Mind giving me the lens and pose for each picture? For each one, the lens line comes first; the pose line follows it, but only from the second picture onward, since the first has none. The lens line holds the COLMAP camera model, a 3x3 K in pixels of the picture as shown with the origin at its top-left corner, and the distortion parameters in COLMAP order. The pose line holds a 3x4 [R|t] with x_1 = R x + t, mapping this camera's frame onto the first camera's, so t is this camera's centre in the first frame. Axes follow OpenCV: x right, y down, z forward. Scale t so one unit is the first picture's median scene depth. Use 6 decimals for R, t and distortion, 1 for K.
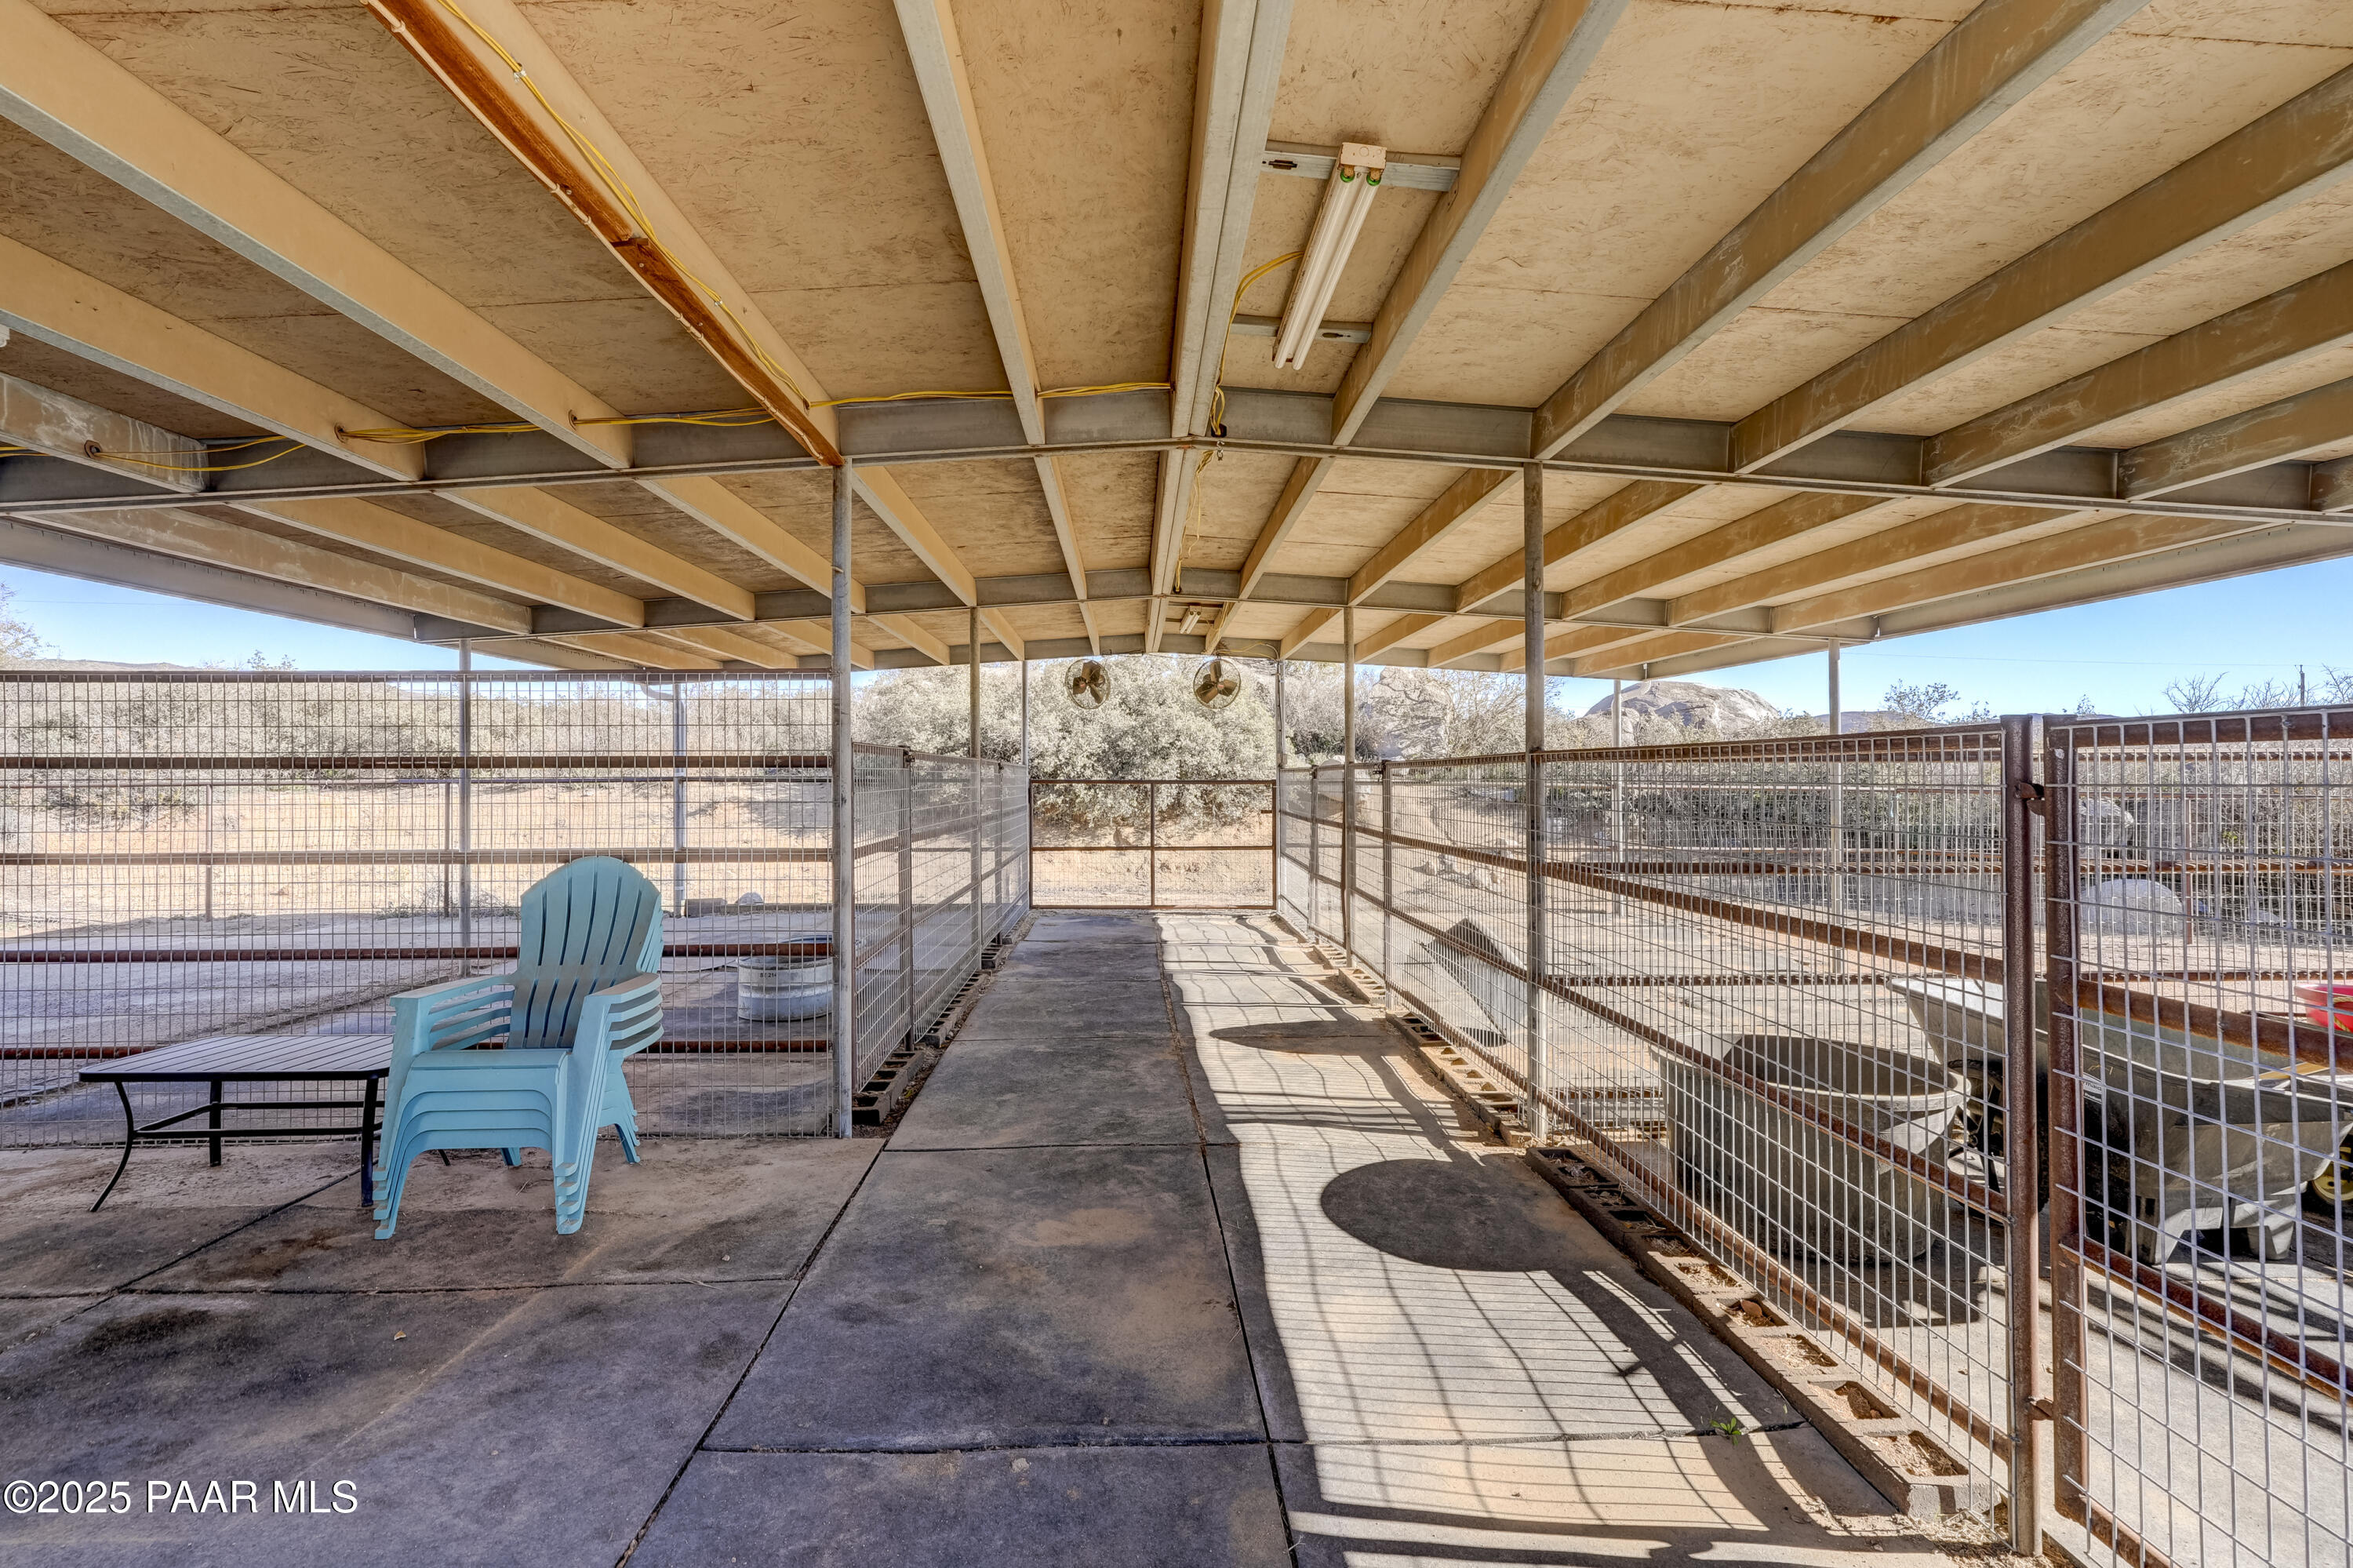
lens RADIAL K [[1055.2, 0, 1176.5], [0, 1055.2, 784.0], [0, 0, 1]] dist [-0.026754, 0.020823]
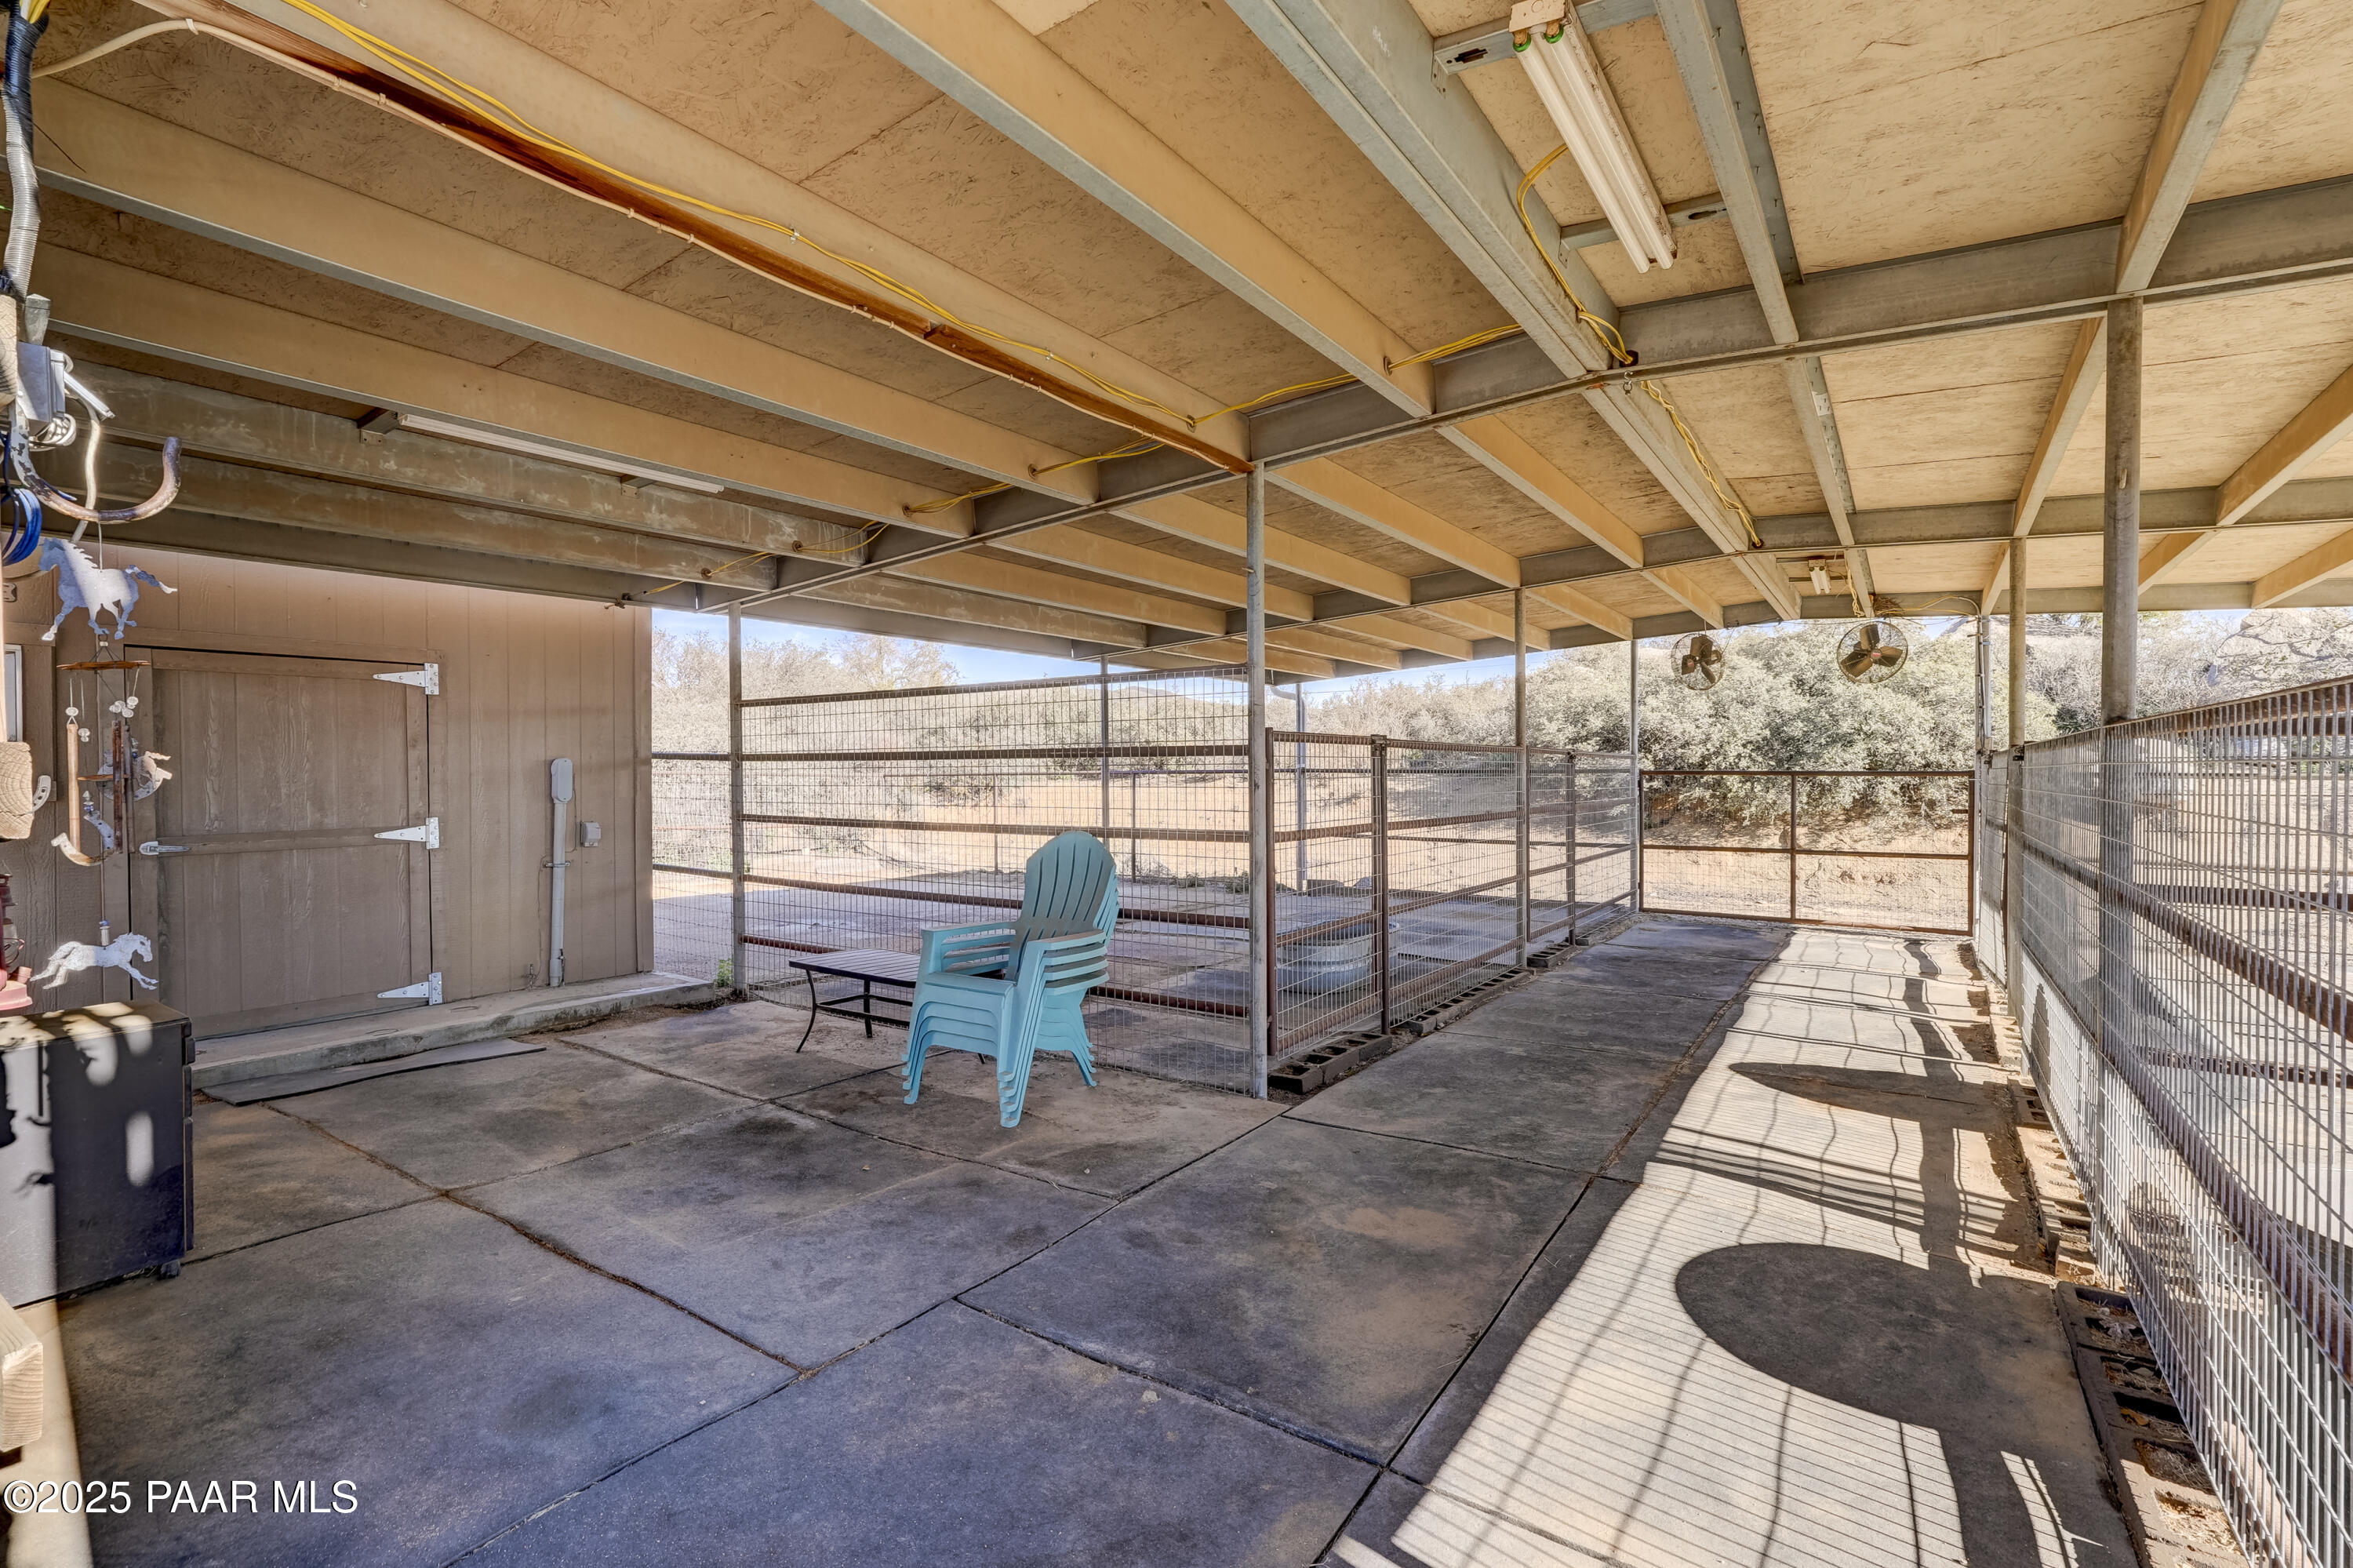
lens RADIAL K [[1063.1, 0, 1182.2], [0, 1063.1, 810.8], [0, 0, 1]] dist [-0.013640, 0.010044]
pose [[0.812470, 0.020816, -0.582632, 0.251443], [-0.002204, 0.999465, 0.032635, 0.005537], [0.582999, -0.025231, 0.812081, 0.074013]]
